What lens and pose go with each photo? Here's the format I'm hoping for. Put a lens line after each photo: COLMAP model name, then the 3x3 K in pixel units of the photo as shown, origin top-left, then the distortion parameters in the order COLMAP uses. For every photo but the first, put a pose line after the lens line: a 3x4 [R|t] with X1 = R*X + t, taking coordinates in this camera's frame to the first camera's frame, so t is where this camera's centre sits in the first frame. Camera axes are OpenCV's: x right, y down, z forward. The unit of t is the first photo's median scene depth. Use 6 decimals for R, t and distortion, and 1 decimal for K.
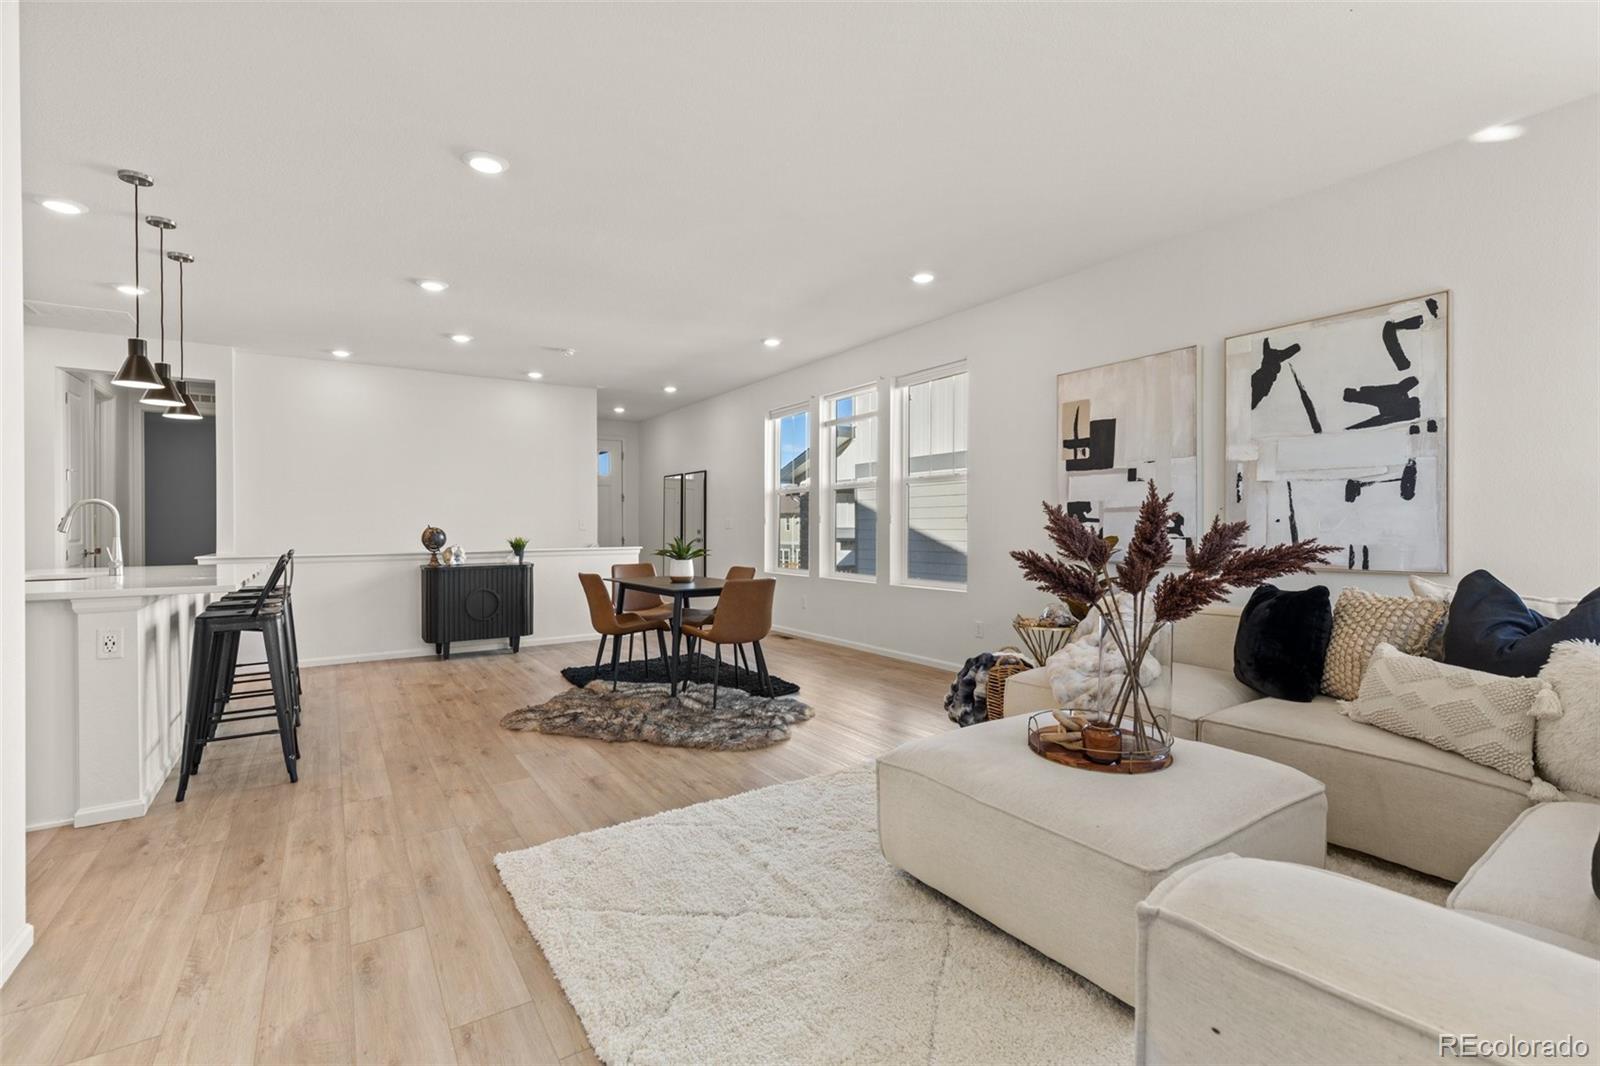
lens RADIAL K [[732.2, 0, 800.2], [0, 732.2, 527.9], [0, 0, 1]] dist [-0.001517, -0.000059]
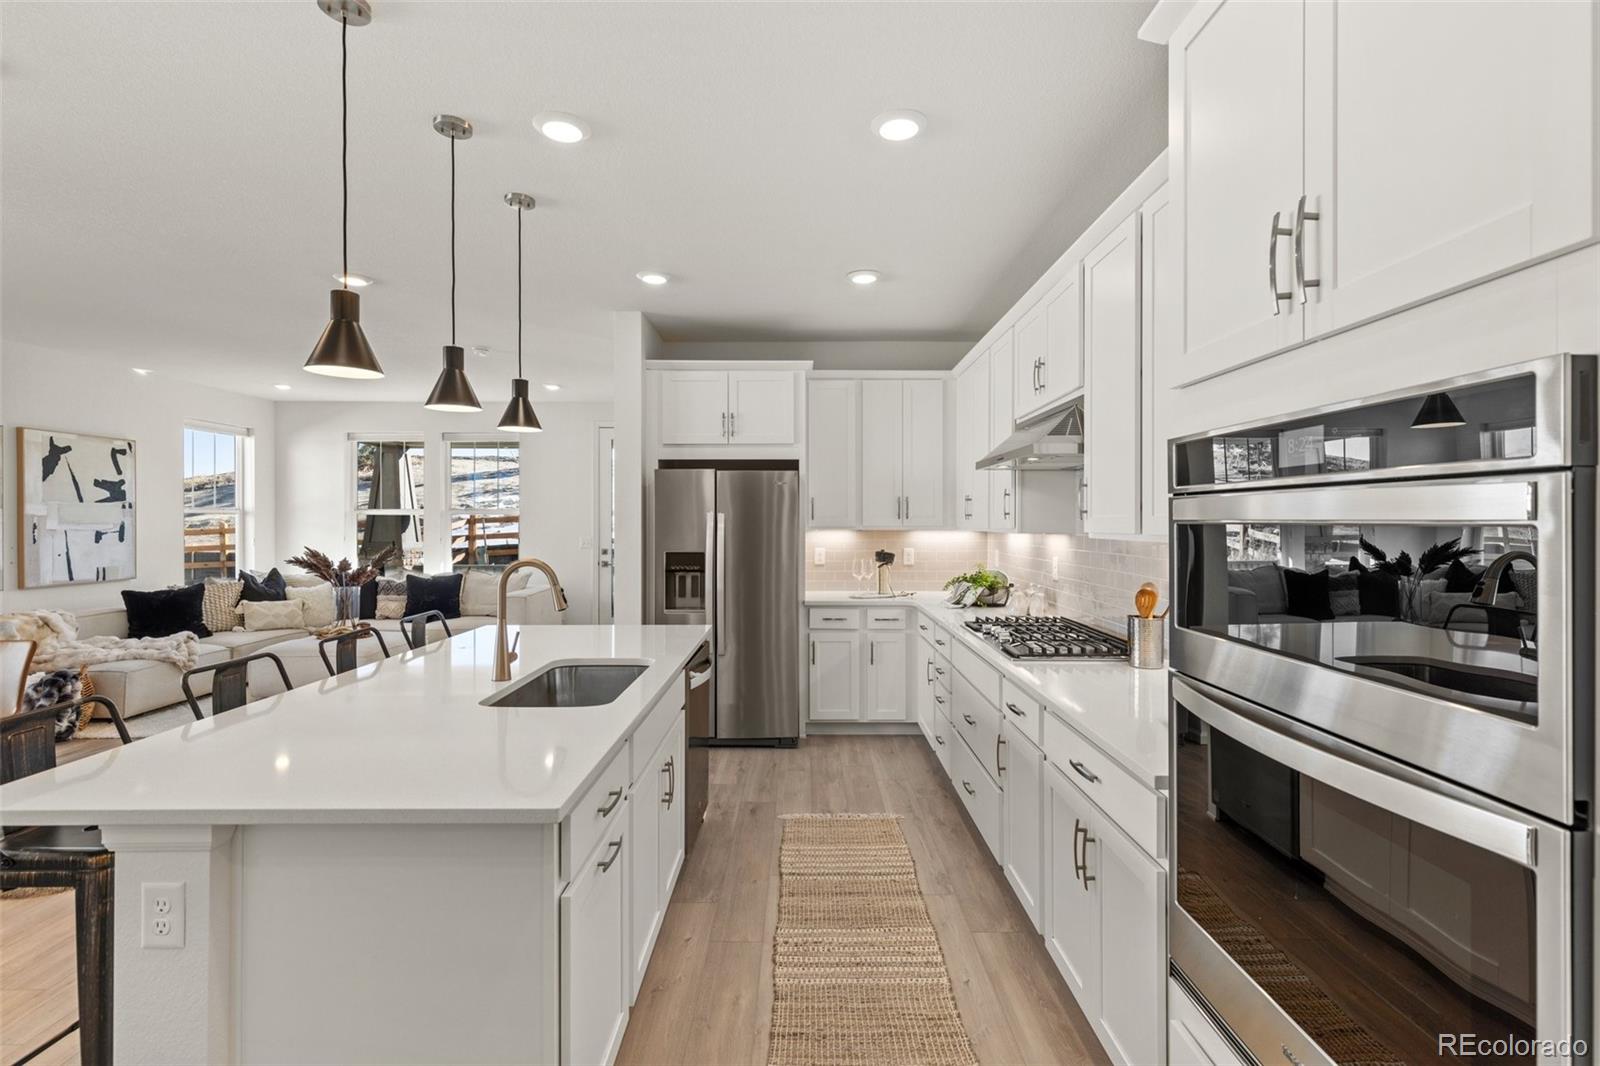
lens RADIAL K [[732.2, 0, 801.7], [0, 732.2, 528.0], [0, 0, 1]] dist [-0.001517, -0.000059]
pose [[-0.839856, 0.000255, 0.542809, -1.696529], [0.004654, 0.999967, 0.006731, -0.078738], [-0.542789, 0.008180, -0.839829, 1.605869]]
